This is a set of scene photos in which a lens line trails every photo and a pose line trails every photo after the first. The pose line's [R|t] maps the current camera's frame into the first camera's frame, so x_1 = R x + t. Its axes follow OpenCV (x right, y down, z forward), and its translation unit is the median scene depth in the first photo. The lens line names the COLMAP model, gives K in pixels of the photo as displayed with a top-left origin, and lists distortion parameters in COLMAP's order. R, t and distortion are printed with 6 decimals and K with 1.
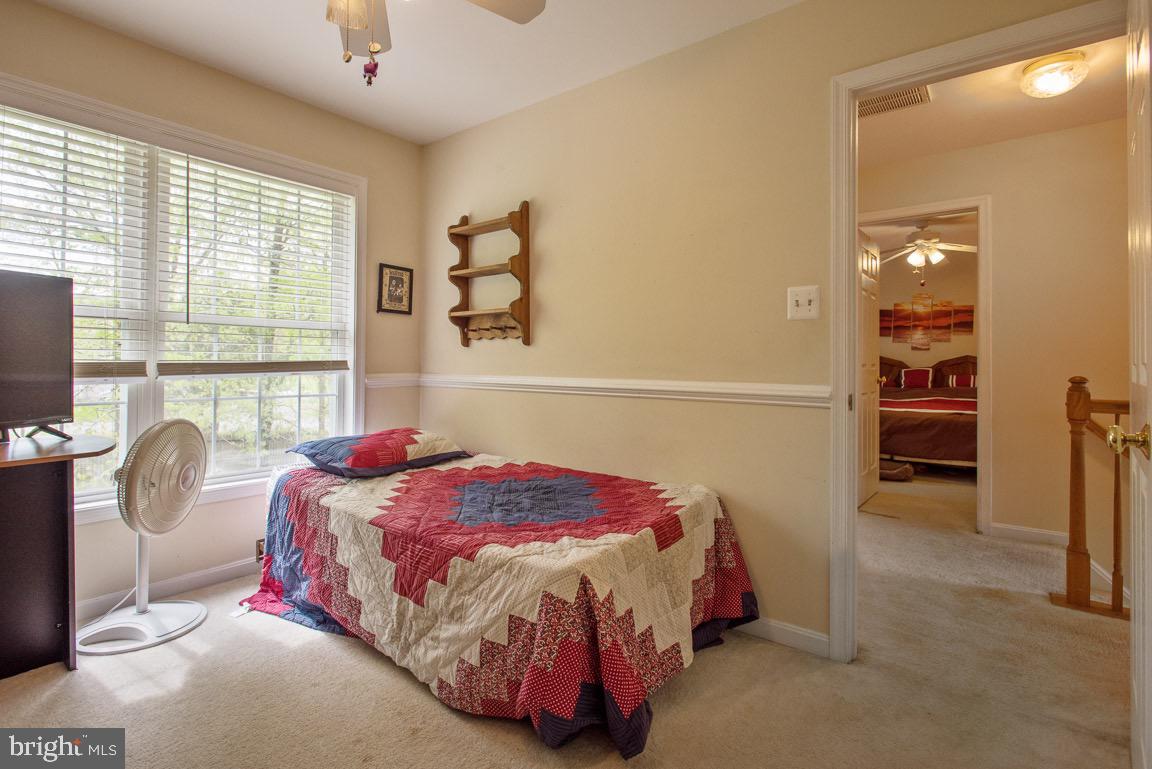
lens RADIAL K [[548.9, 0, 573.1], [0, 548.9, 354.6], [0, 0, 1]] dist [0.000064, 0.000257]
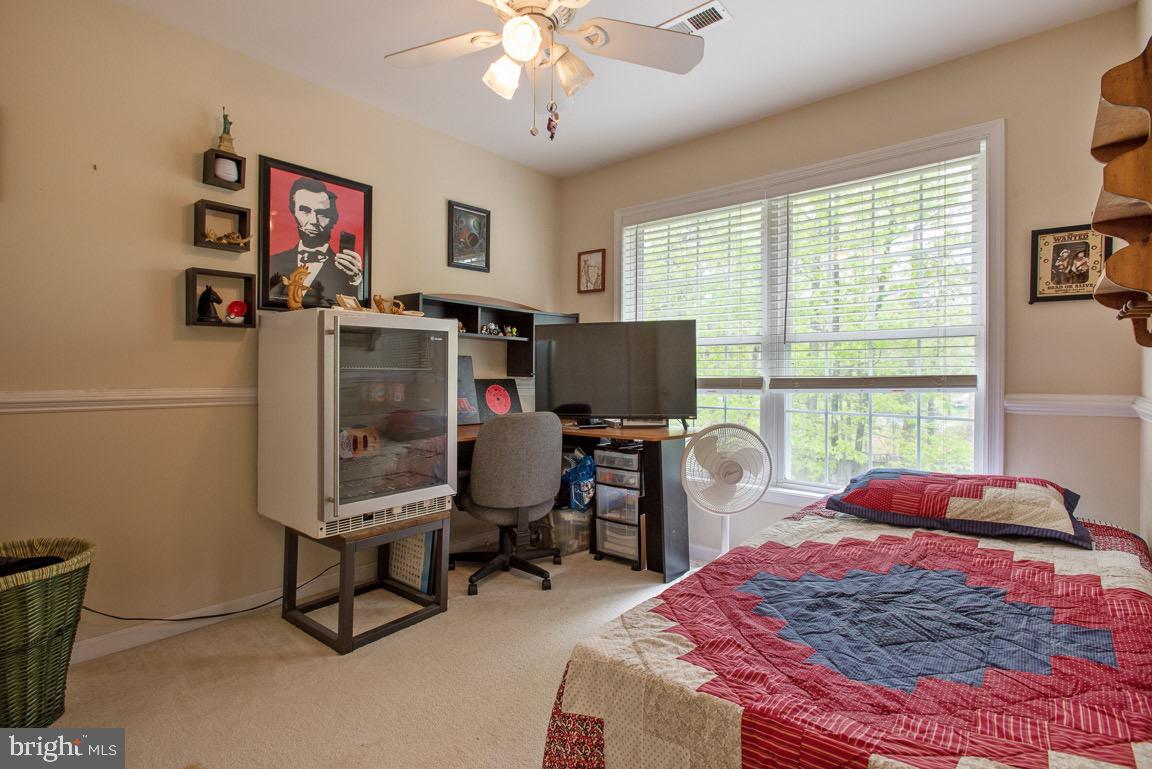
lens RADIAL K [[555.1, 0, 580.5], [0, 555.1, 365.4], [0, 0, 1]] dist [-0.001506, 0.000149]
pose [[-0.027550, -0.023179, -0.999352, 0.554123], [0.015825, 0.999596, -0.023621, 0.011160], [0.999495, -0.016465, -0.027172, 0.735307]]
